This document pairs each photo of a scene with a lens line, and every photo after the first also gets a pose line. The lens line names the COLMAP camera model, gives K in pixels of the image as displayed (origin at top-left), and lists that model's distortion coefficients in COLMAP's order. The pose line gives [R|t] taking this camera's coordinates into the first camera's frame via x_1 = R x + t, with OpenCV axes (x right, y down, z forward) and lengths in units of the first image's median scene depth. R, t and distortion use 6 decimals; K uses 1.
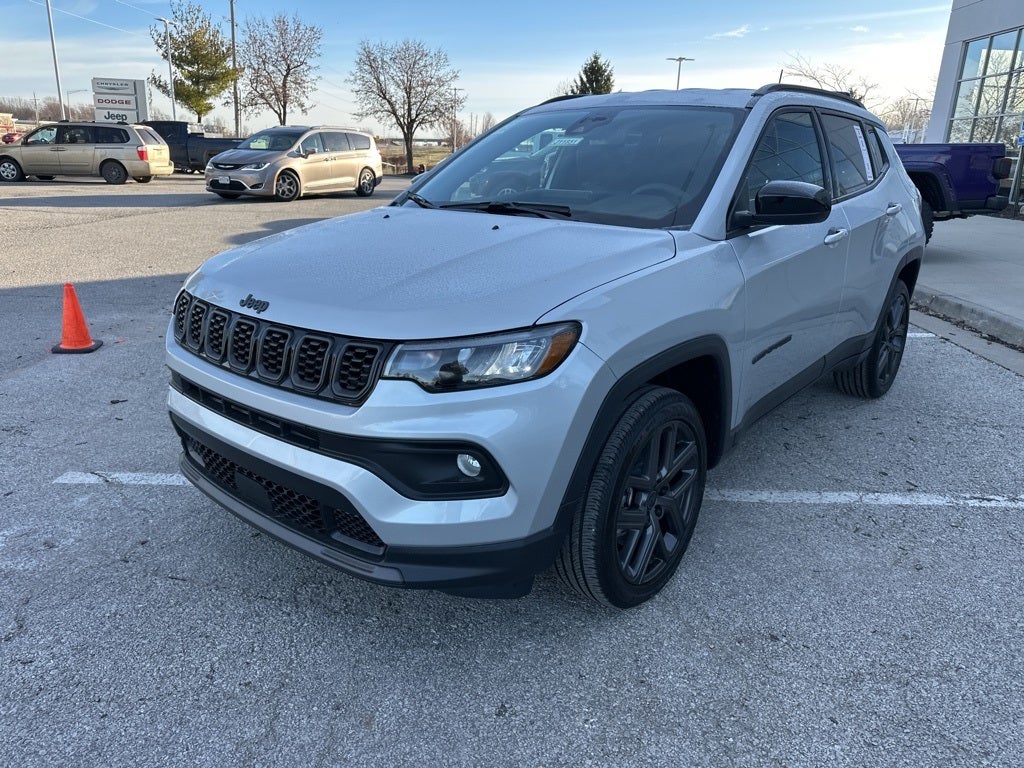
lens RADIAL K [[722.0, 0, 507.7], [0, 722.0, 375.8], [0, 0, 1]] dist [0.027723, -0.032370]
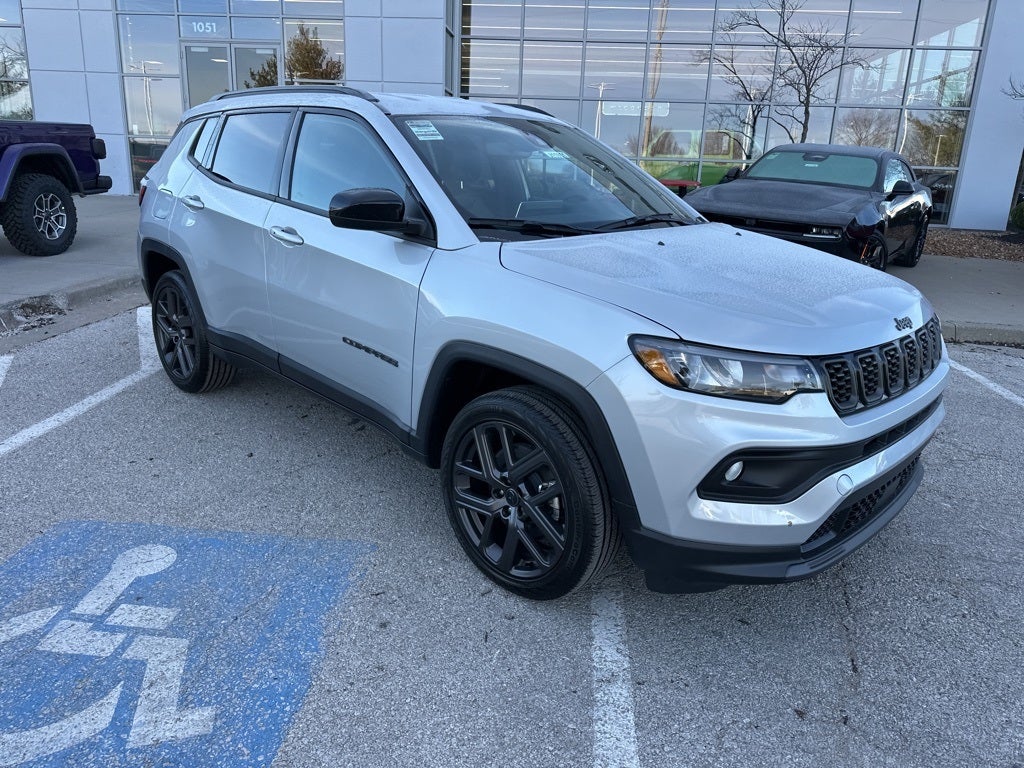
lens RADIAL K [[722.0, 0, 505.9], [0, 722.0, 383.9], [0, 0, 1]] dist [0.027723, -0.032370]
pose [[0.065872, -0.313453, 0.947316, -0.073695], [0.260047, 0.921964, 0.286982, -0.024593], [-0.963346, 0.227443, 0.142245, 0.072867]]
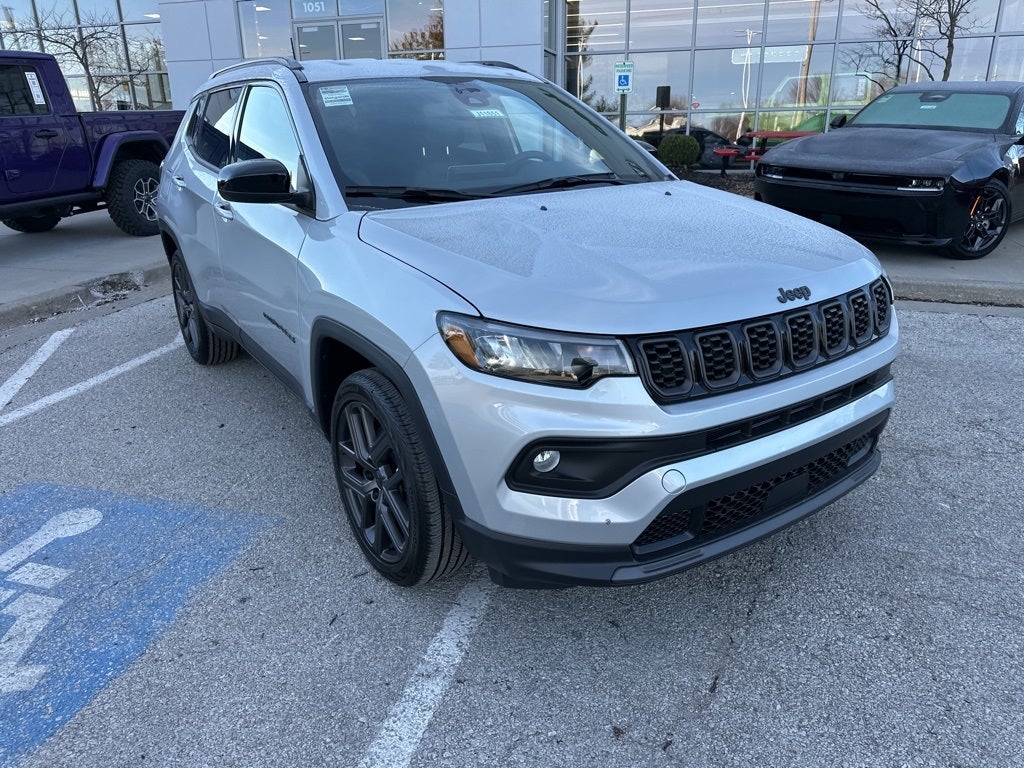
lens RADIAL K [[722.0, 0, 506.0], [0, 722.0, 393.0], [0, 0, 1]] dist [0.027723, -0.032370]
pose [[0.256992, -0.361814, 0.896128, -0.066770], [0.307325, 0.909733, 0.279172, -0.018009], [-0.916246, 0.203657, 0.344989, 0.052635]]
